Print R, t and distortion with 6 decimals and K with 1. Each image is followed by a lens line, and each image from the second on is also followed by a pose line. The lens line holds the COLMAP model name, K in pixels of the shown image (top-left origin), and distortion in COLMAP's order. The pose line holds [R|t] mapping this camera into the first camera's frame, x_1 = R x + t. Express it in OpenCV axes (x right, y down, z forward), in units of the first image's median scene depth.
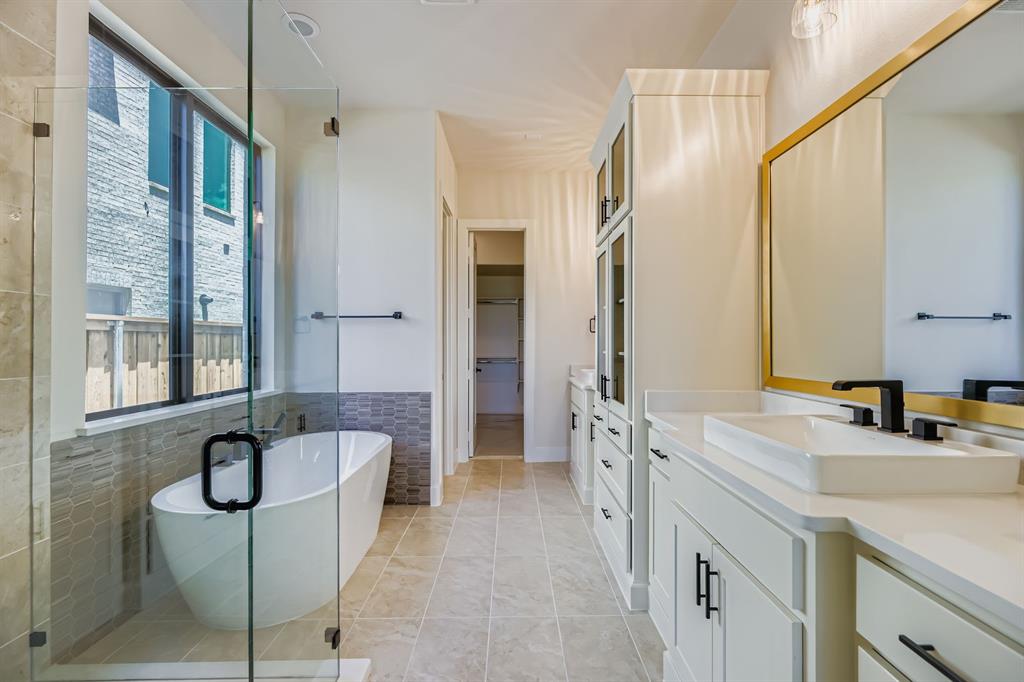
lens RADIAL K [[457.3, 0, 515.9], [0, 457.3, 342.7], [0, 0, 1]] dist [-0.001454, 0.000176]
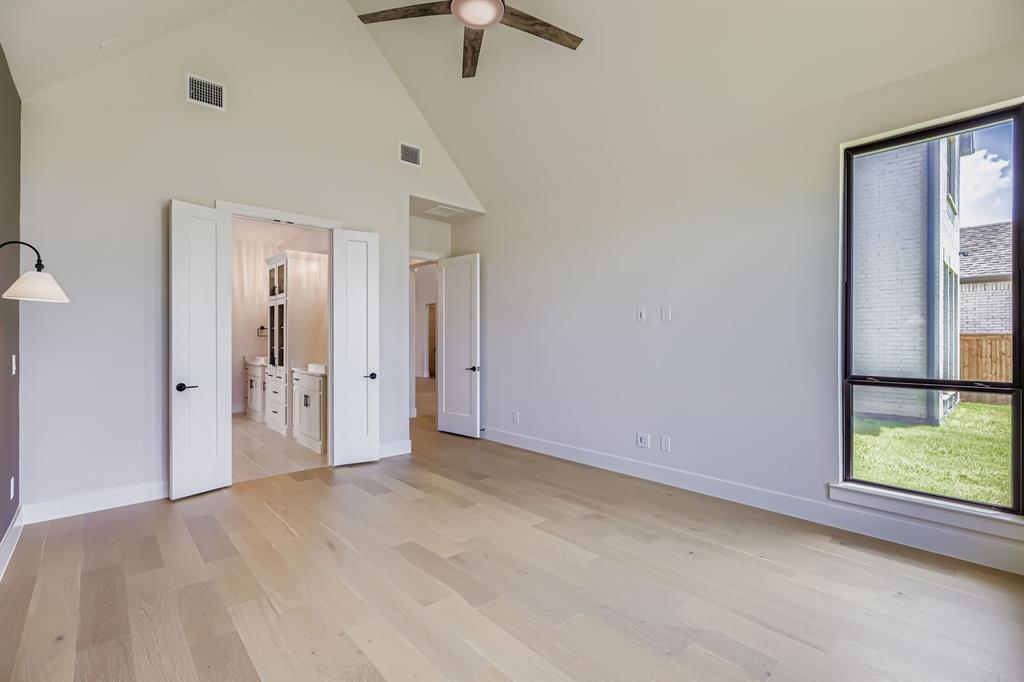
lens RADIAL K [[457.3, 0, 514.0], [0, 457.3, 341.8], [0, 0, 1]] dist [-0.001454, 0.000176]
pose [[0.748945, -0.002358, 0.662628, -0.509292], [-0.005853, 0.999931, 0.010174, -0.045733], [-0.662607, -0.011498, 0.748879, -1.839483]]
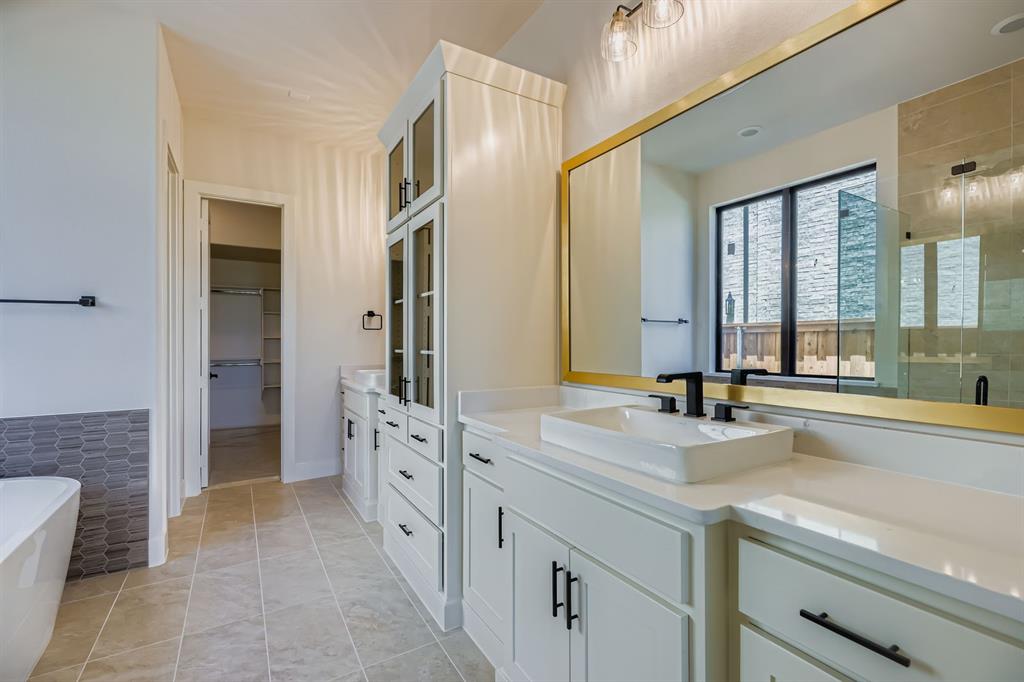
lens RADIAL K [[457.3, 0, 516.5], [0, 457.3, 341.4], [0, 0, 1]] dist [-0.001454, 0.000176]
pose [[0.859911, -0.001797, 0.510442, -0.080952], [0.001910, 0.999998, 0.000302, 0.002139], [-0.510441, 0.000715, 0.859912, 0.120796]]
